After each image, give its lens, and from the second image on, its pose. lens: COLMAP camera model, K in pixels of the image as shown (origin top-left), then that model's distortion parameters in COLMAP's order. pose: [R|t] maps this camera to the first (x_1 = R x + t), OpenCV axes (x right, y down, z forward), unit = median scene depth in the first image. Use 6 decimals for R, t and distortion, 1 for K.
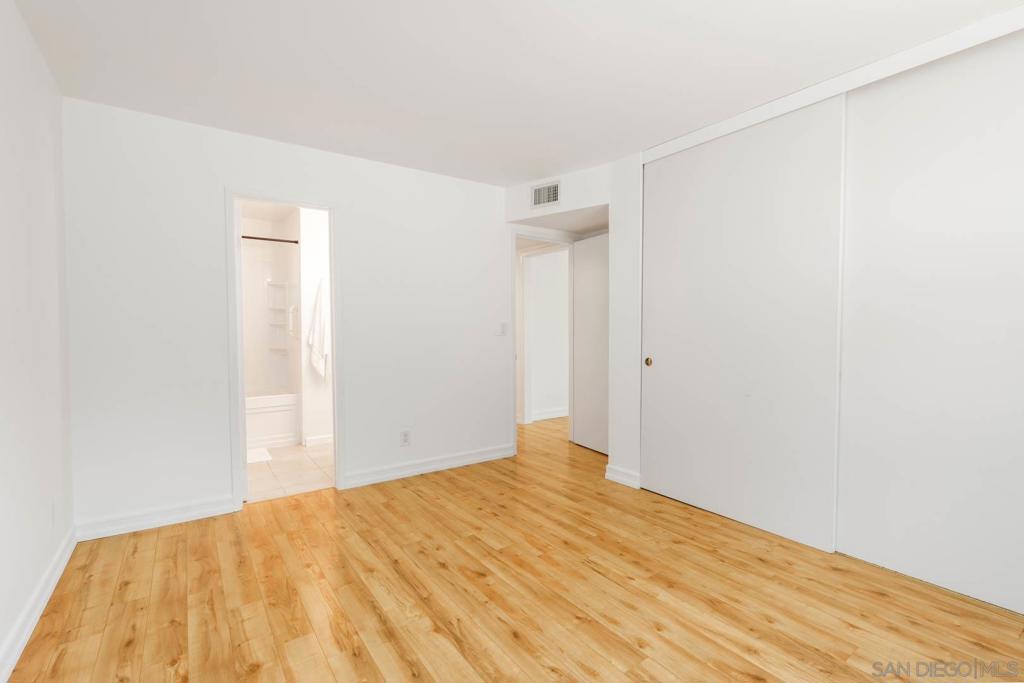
lens RADIAL K [[466.5, 0, 508.7], [0, 466.5, 340.9], [0, 0, 1]] dist [-0.003575, 0.000026]
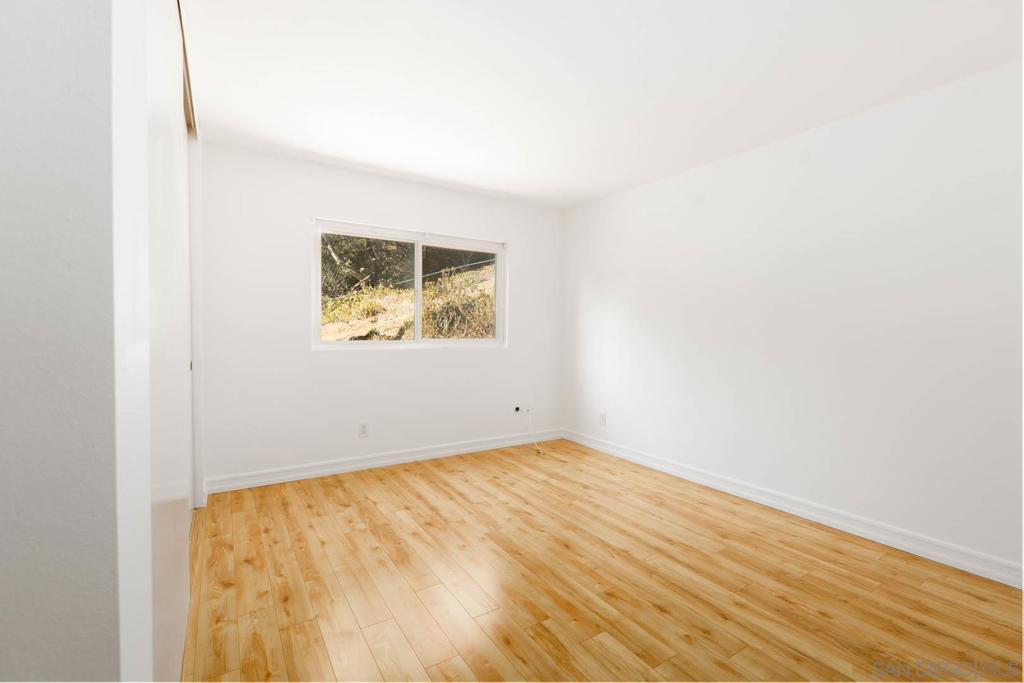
lens RADIAL K [[466.5, 0, 508.7], [0, 466.5, 340.9], [0, 0, 1]] dist [-0.003575, 0.000026]
pose [[-0.999004, -0.007847, 0.043934, 0.115152], [-0.005732, 0.998828, 0.048067, -0.050286], [-0.044260, 0.047767, -0.997877, 2.036707]]
